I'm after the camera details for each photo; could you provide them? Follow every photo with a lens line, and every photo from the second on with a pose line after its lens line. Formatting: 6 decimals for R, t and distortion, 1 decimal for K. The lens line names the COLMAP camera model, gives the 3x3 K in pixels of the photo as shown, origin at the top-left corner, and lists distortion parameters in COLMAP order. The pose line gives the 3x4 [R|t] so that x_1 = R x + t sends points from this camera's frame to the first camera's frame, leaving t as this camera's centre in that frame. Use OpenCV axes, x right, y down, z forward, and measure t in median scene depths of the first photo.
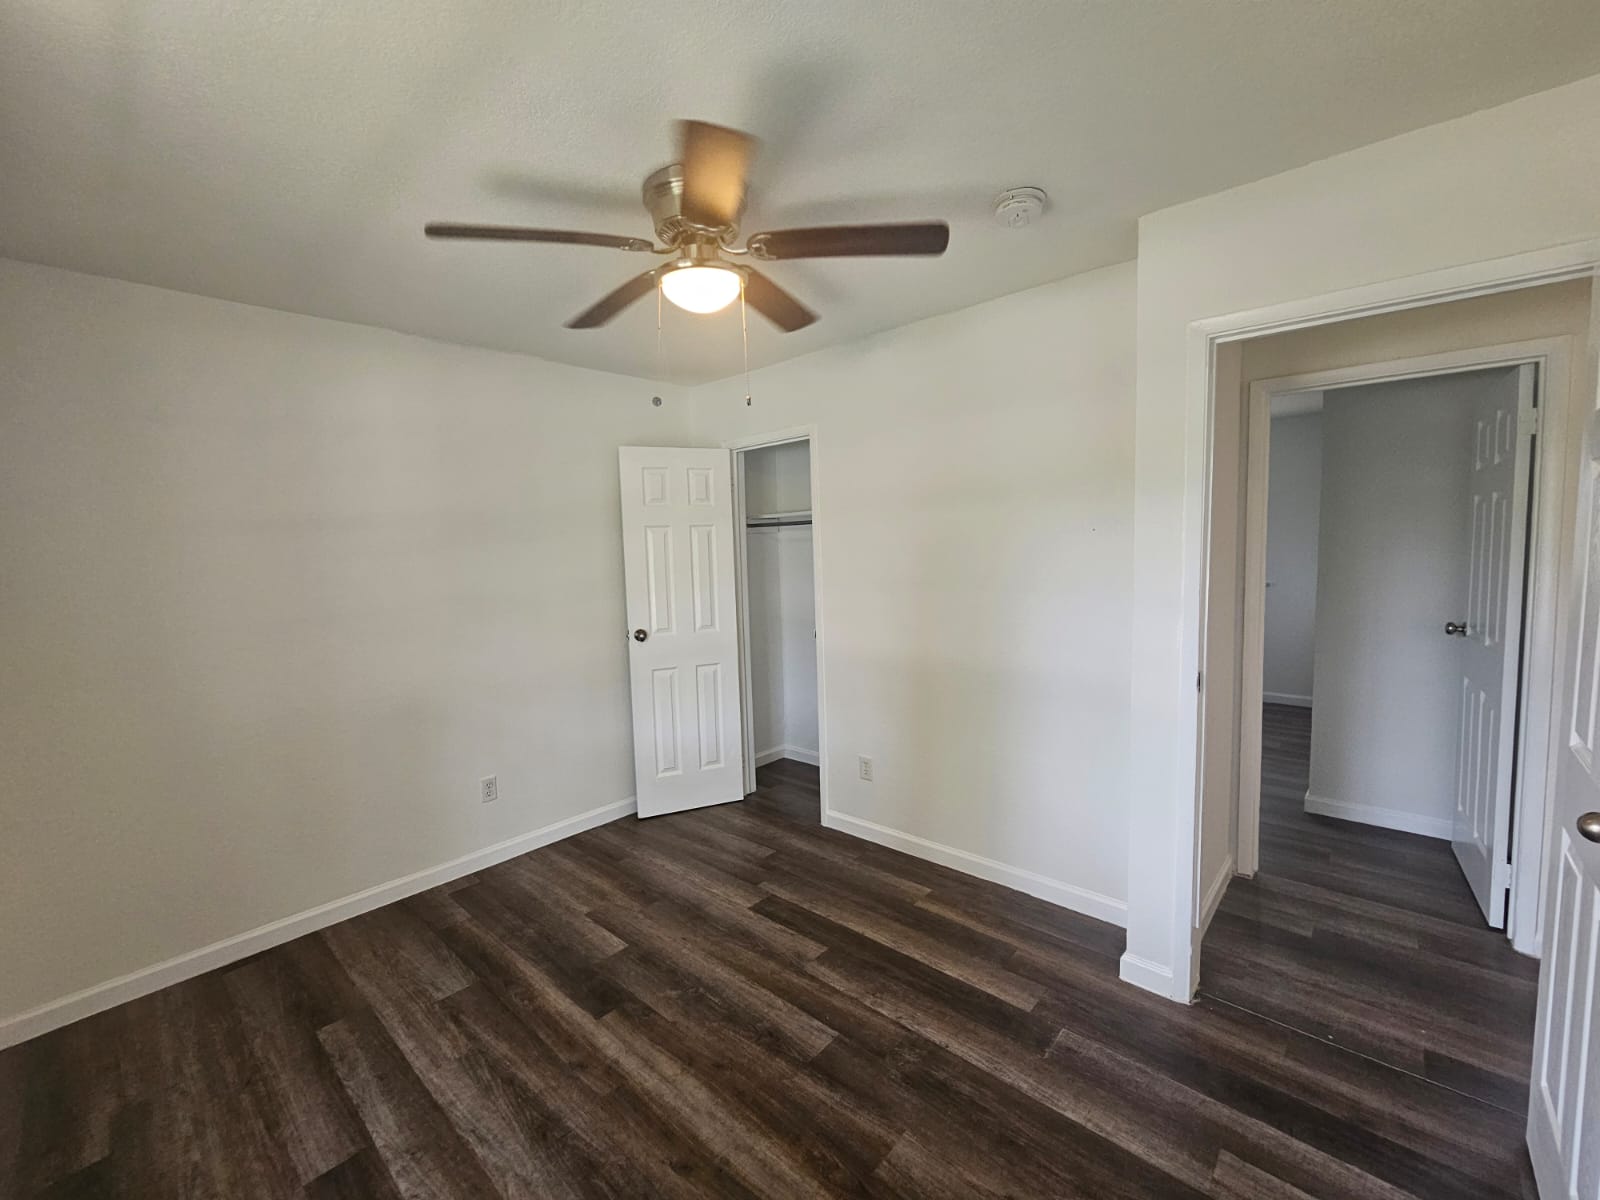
lens RADIAL K [[658.1, 0, 805.5], [0, 658.1, 599.1], [0, 0, 1]] dist [-0.001345, -0.000083]
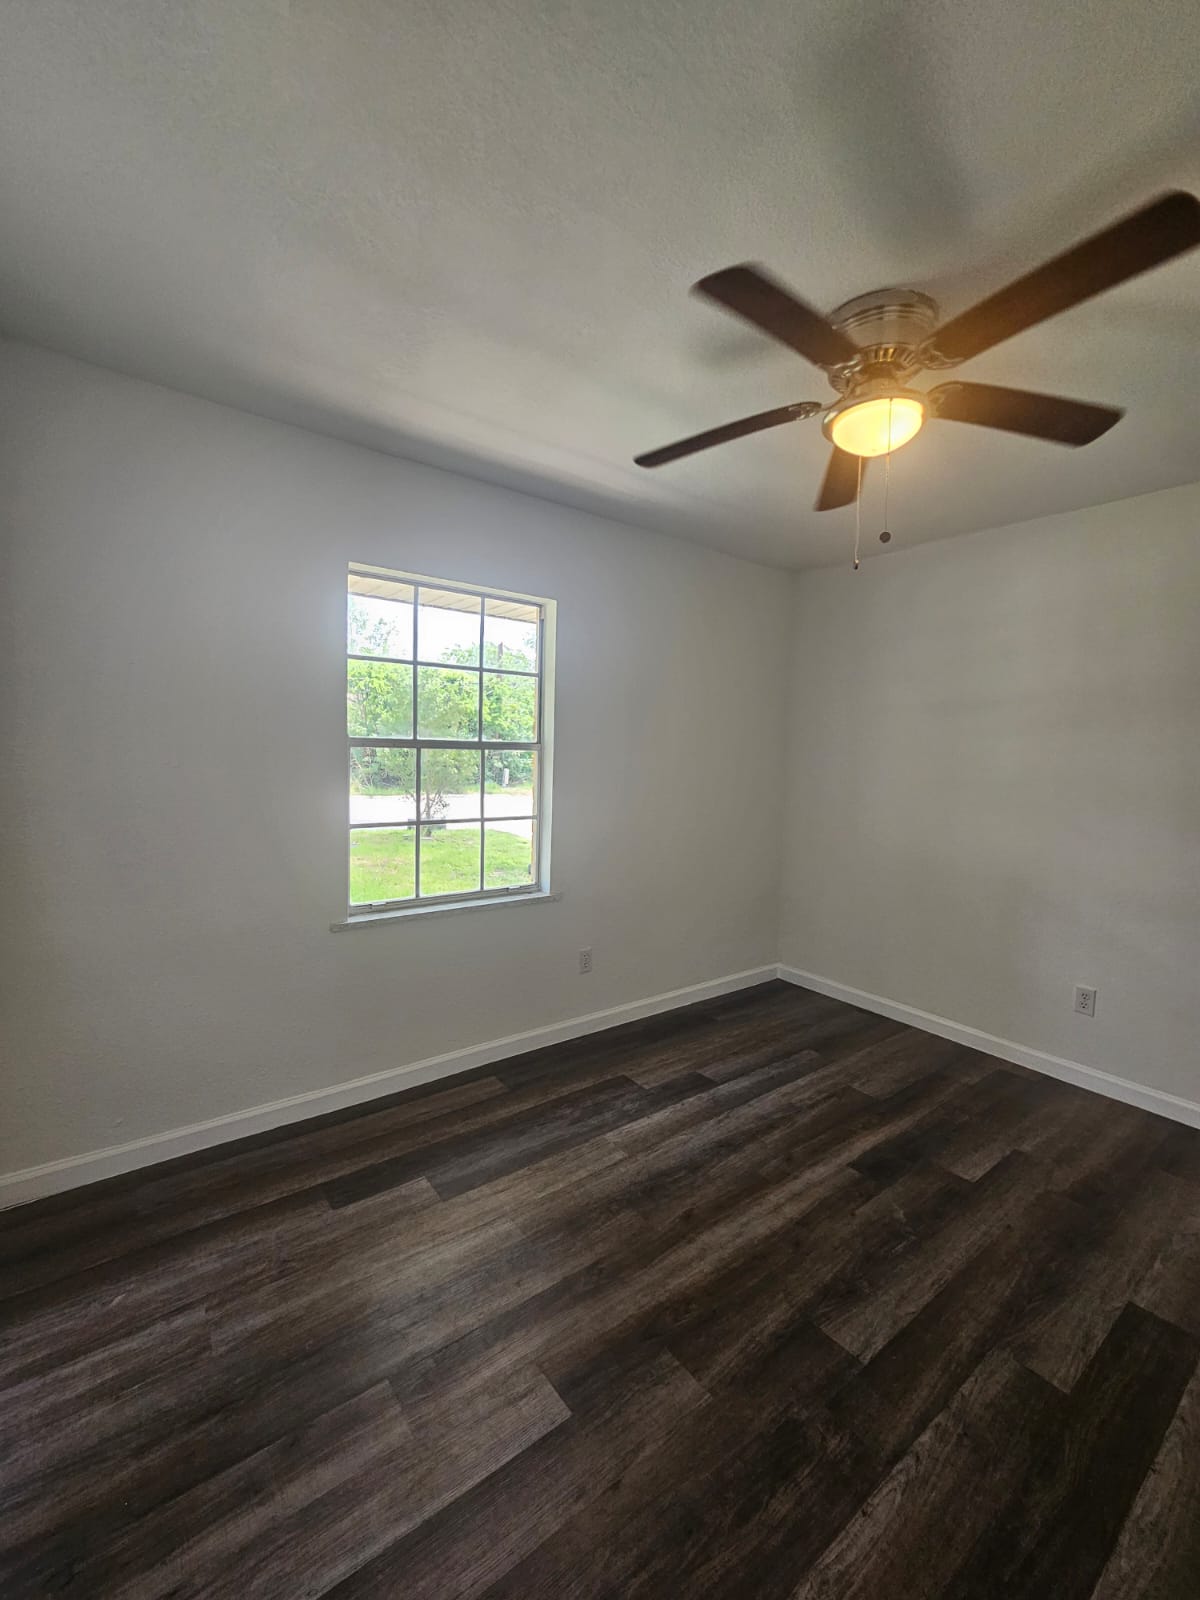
lens RADIAL K [[658.1, 0, 605.7], [0, 658.1, 802.9], [0, 0, 1]] dist [-0.001345, -0.000083]
pose [[-0.173921, 0.106443, -0.978990, 0.736682], [-0.109126, 0.985935, 0.126585, -0.031071], [0.978695, 0.128849, -0.159859, 0.717237]]
